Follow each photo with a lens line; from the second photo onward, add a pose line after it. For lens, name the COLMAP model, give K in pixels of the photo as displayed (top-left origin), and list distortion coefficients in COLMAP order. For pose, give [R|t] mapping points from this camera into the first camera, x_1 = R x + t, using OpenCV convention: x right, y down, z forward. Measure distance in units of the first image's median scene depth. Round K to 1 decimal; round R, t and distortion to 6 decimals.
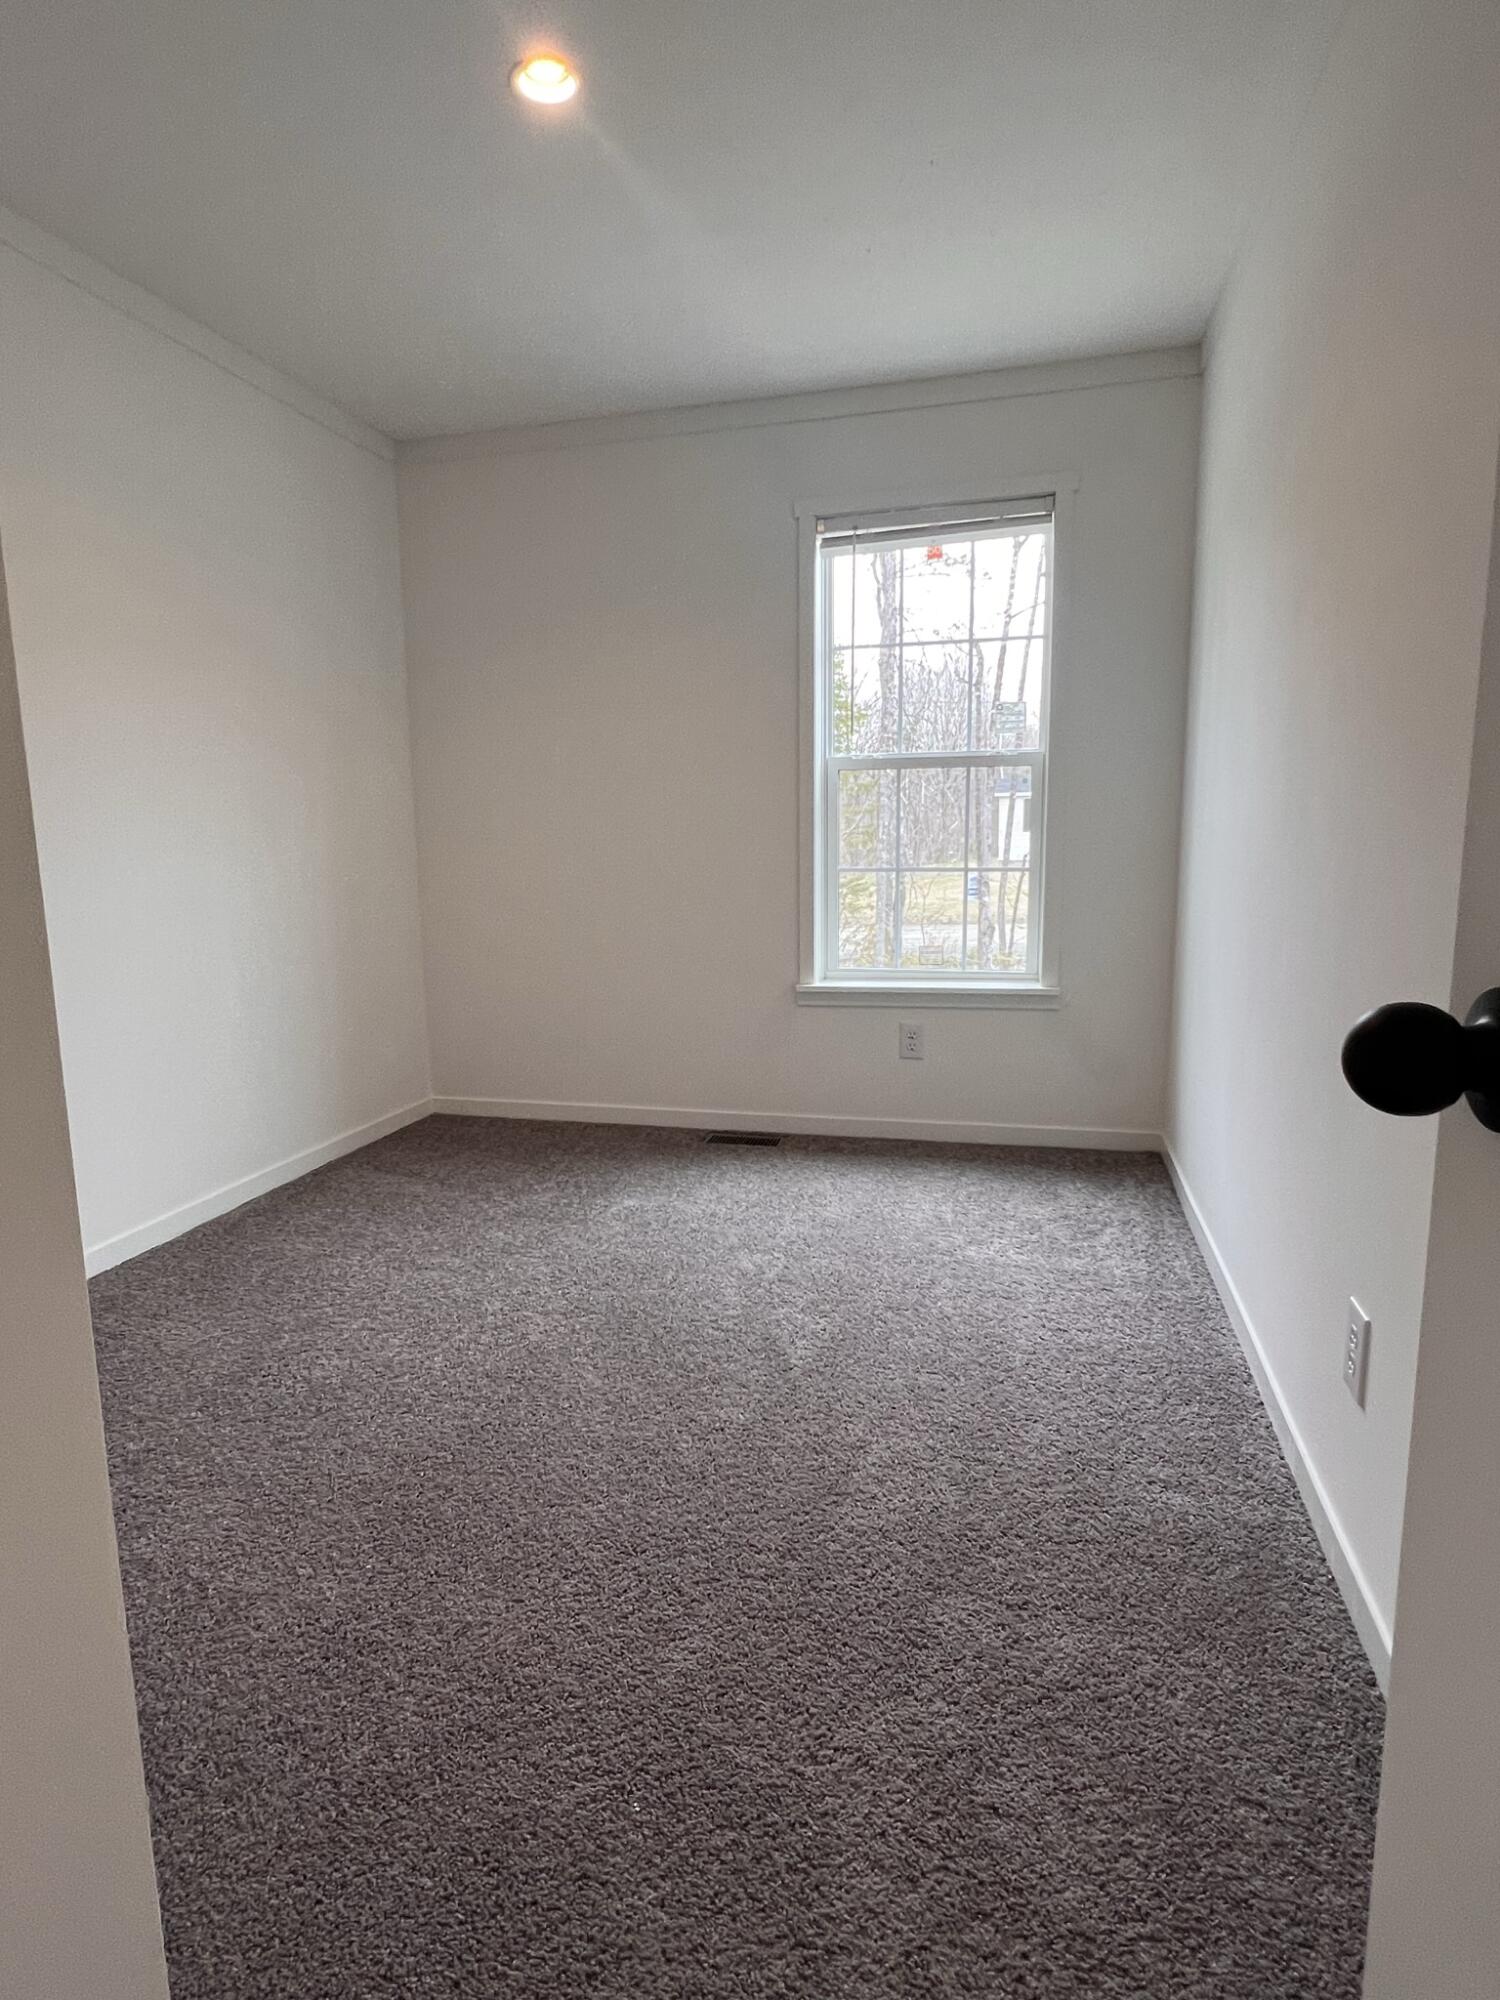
lens RADIAL K [[1062.7, 0, 748.1], [0, 1062.7, 996.5], [0, 0, 1]] dist [-0.005026, -0.000427]
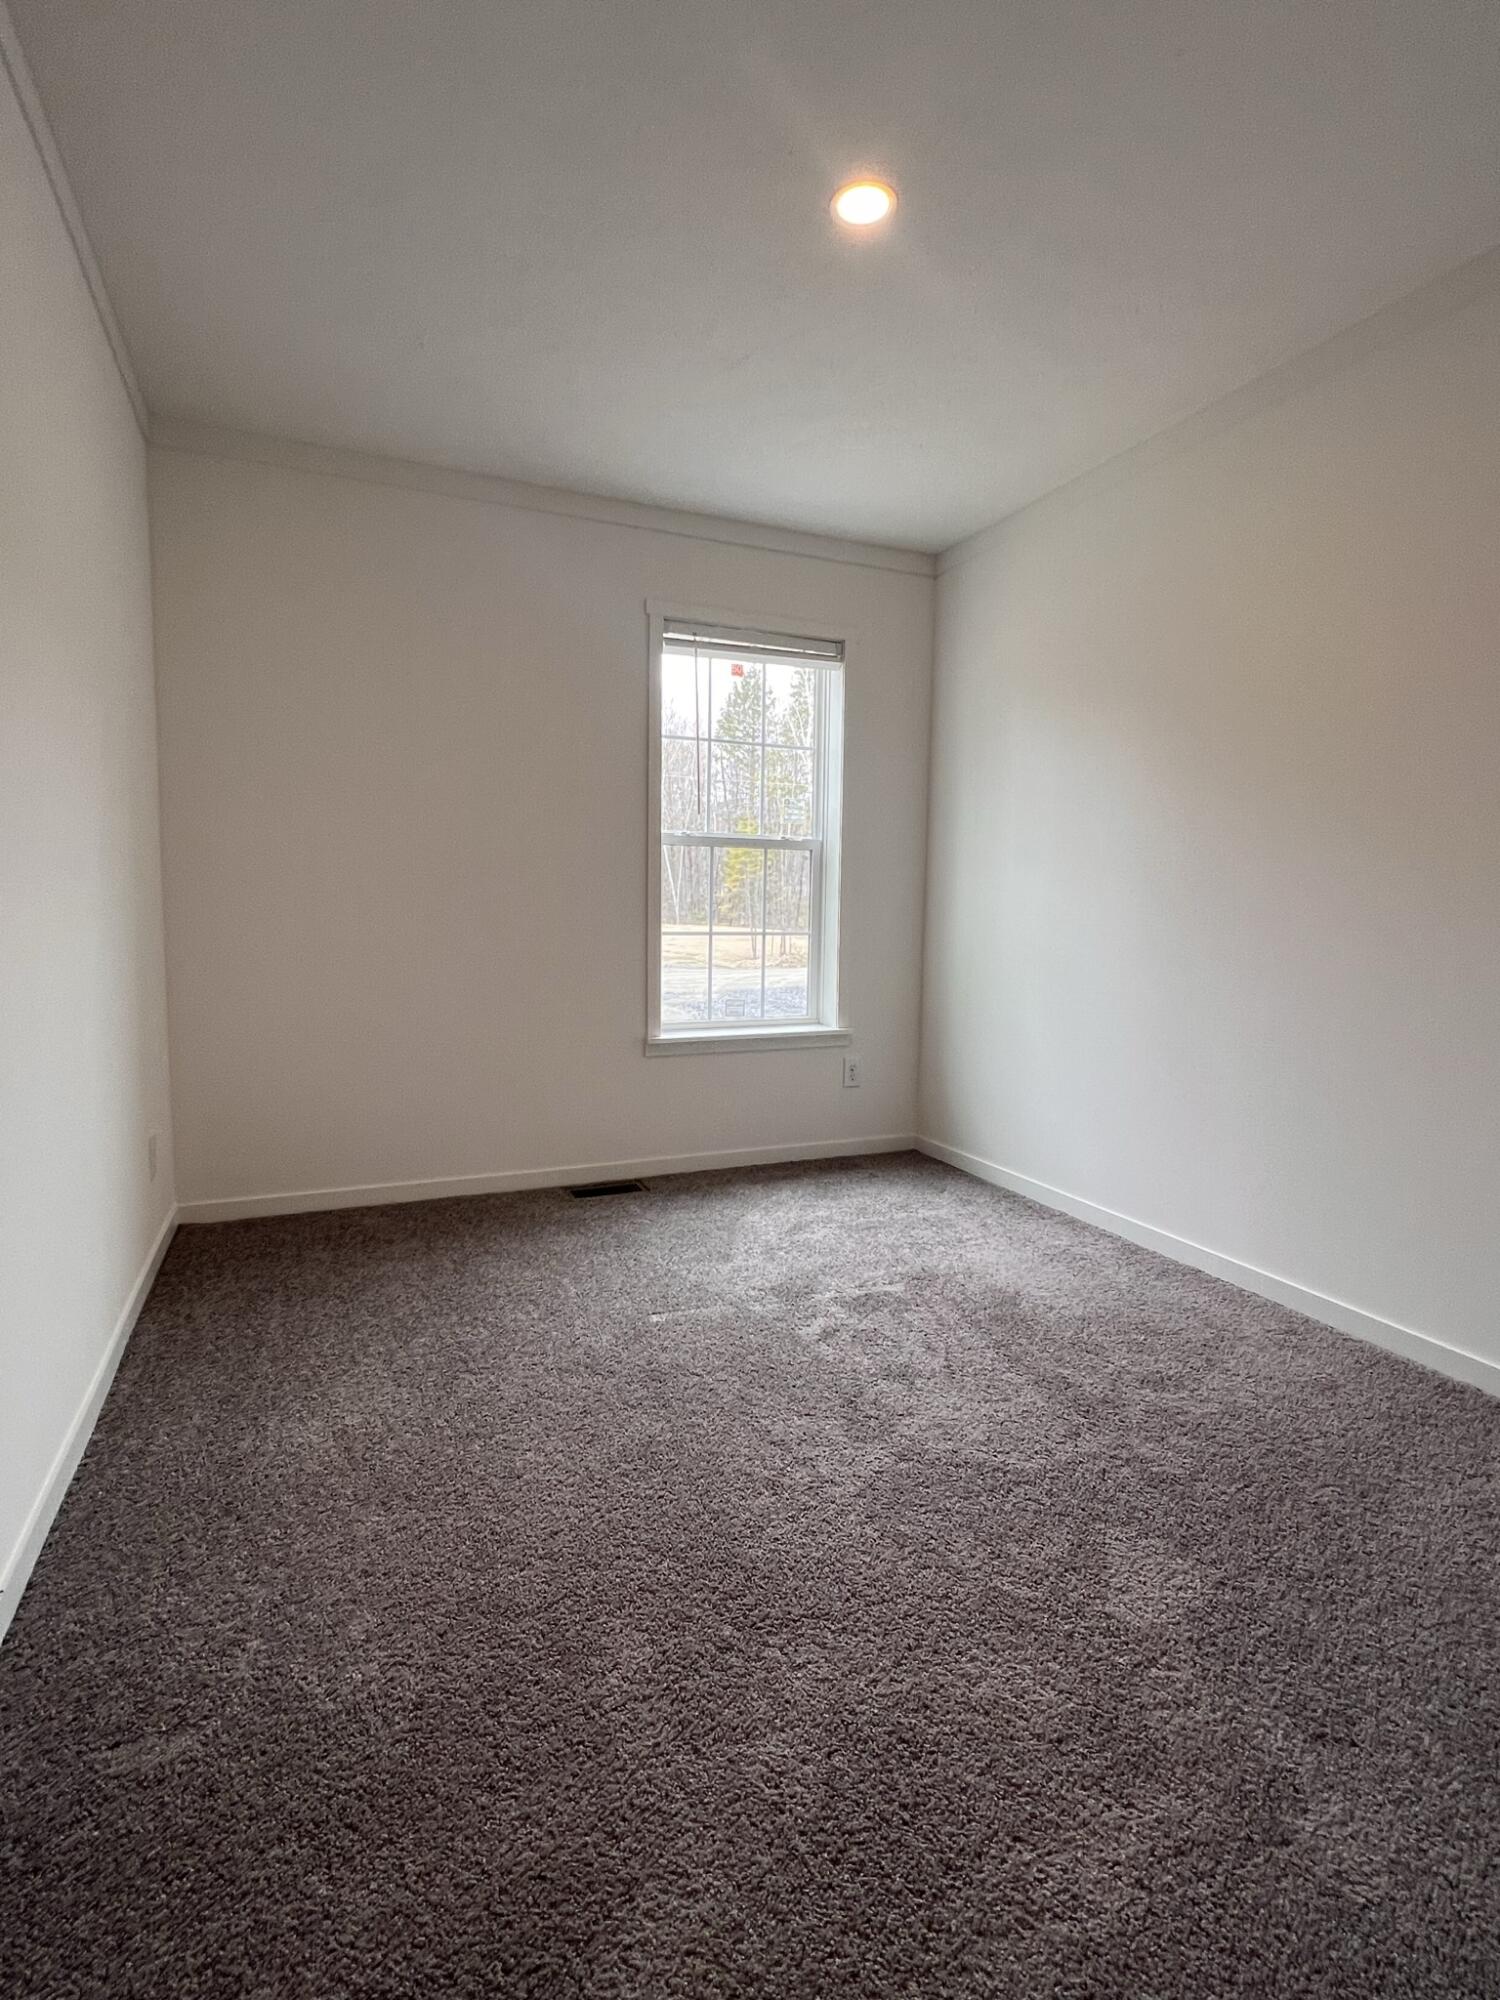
lens RADIAL K [[984.5, 0, 750.7], [0, 984.5, 997.7], [0, 0, 1]] dist [-0.002836, -0.000272]
pose [[0.782021, -0.029152, 0.622571, -0.516738], [0.061655, 0.997624, -0.030731, -0.015464], [-0.620196, 0.062417, 0.781960, 0.157707]]
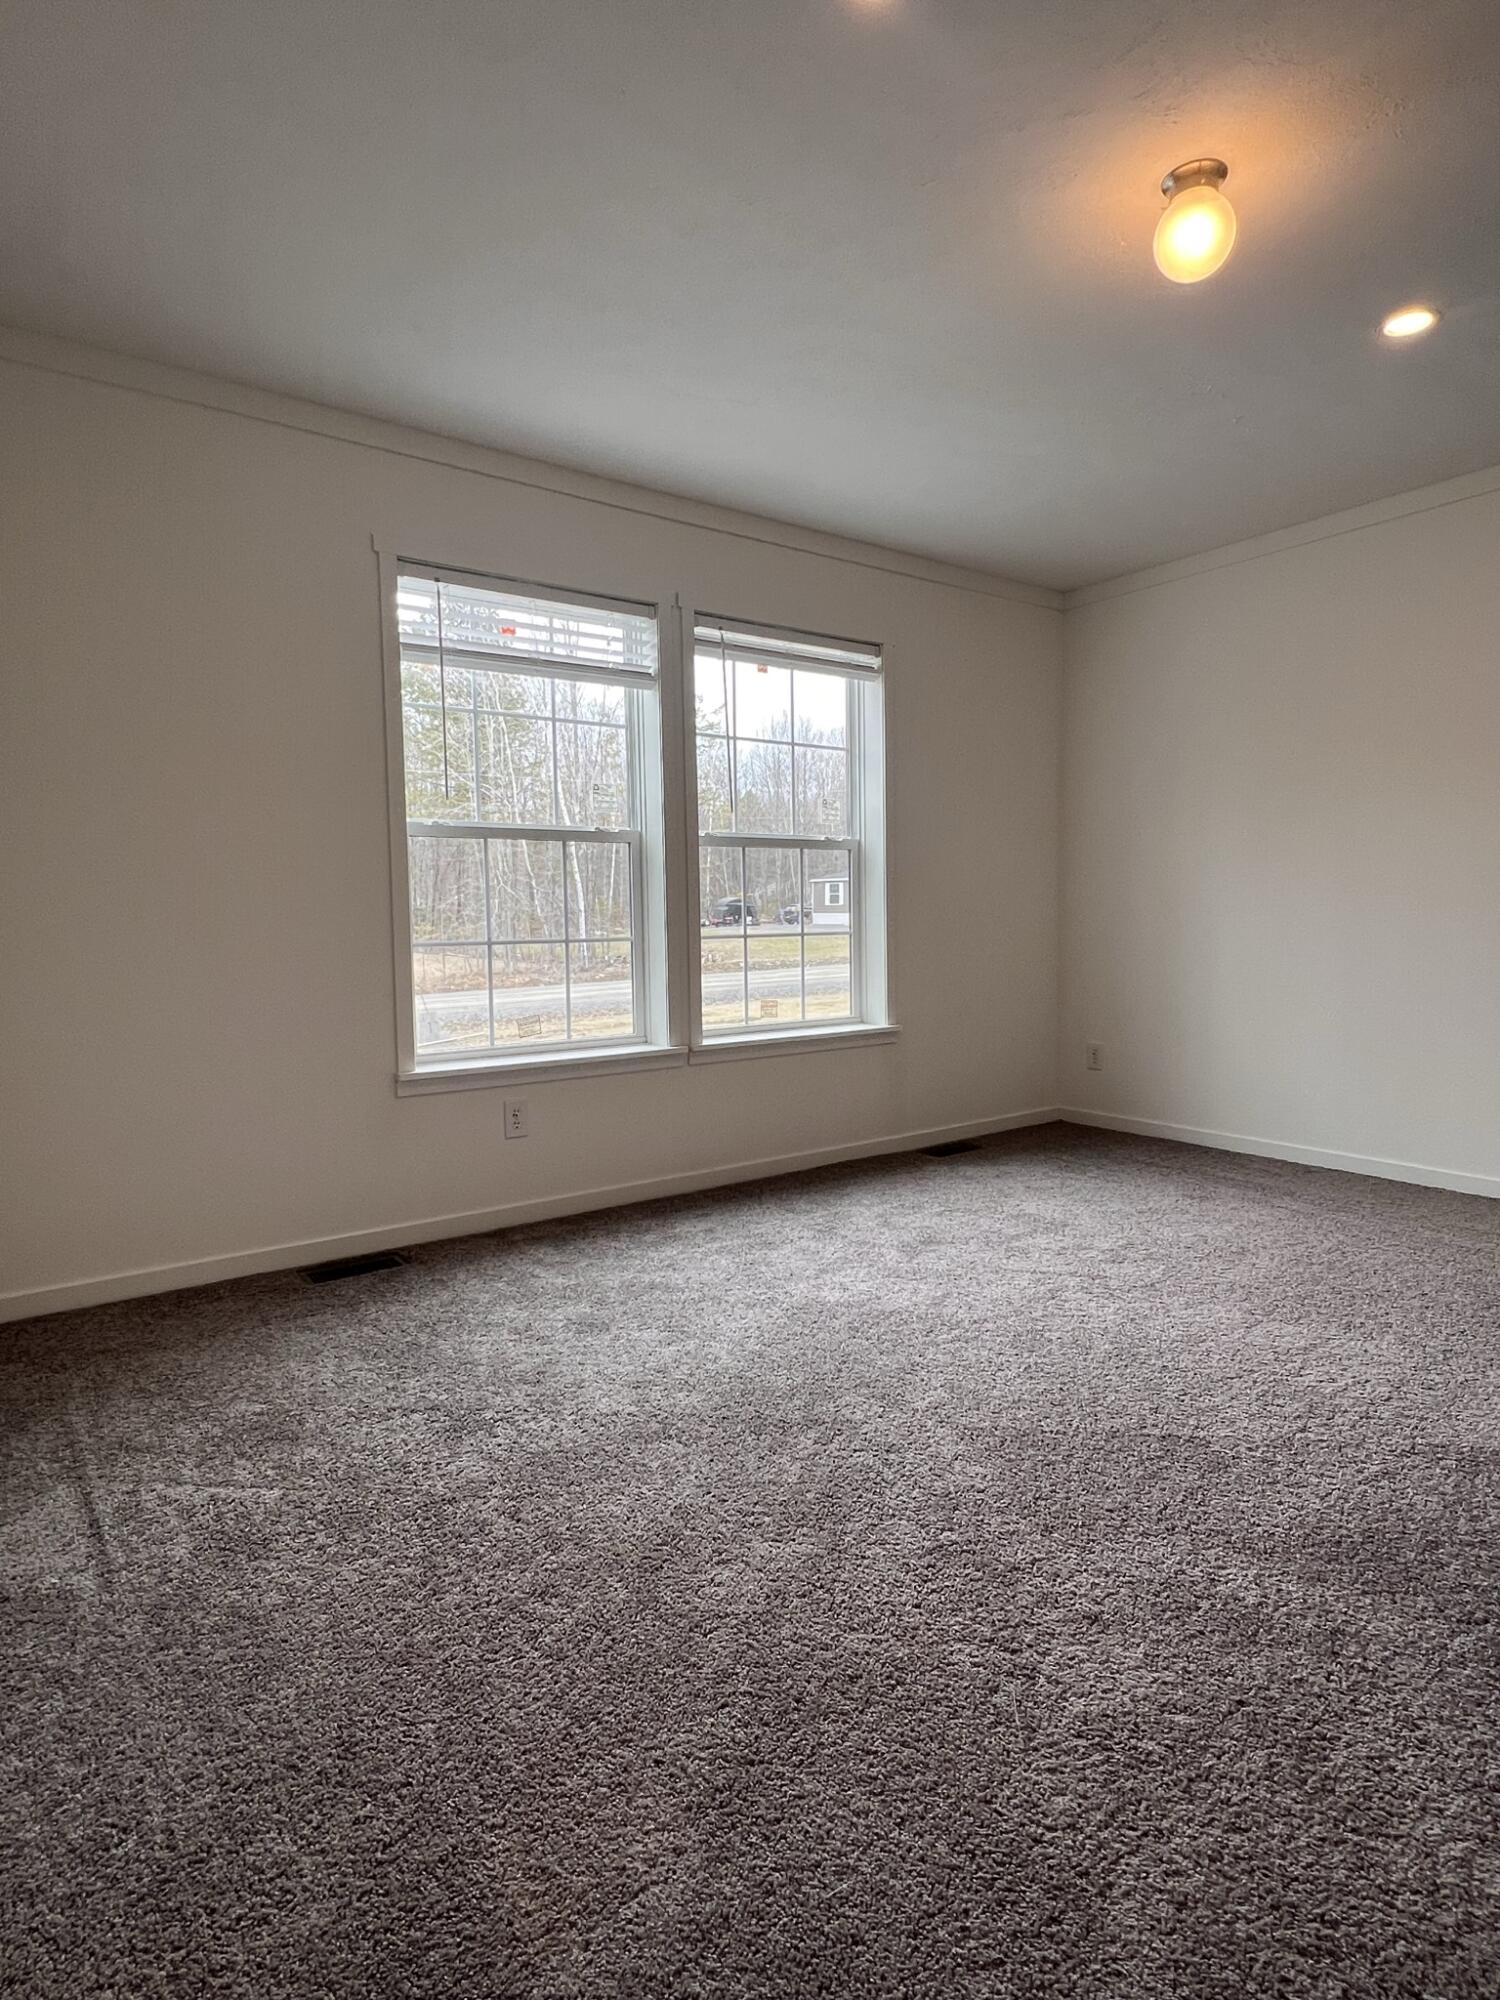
lens RADIAL K [[1205.2, 0, 749.8], [0, 1205.2, 1009.4], [0, 0, 1]] dist [0.008116, 0.001985]
pose [[0.593870, -0.053366, 0.802789, -0.605058], [0.110863, 0.993708, -0.015955, -0.016907], [-0.796886, 0.098475, 0.596050, 0.180498]]
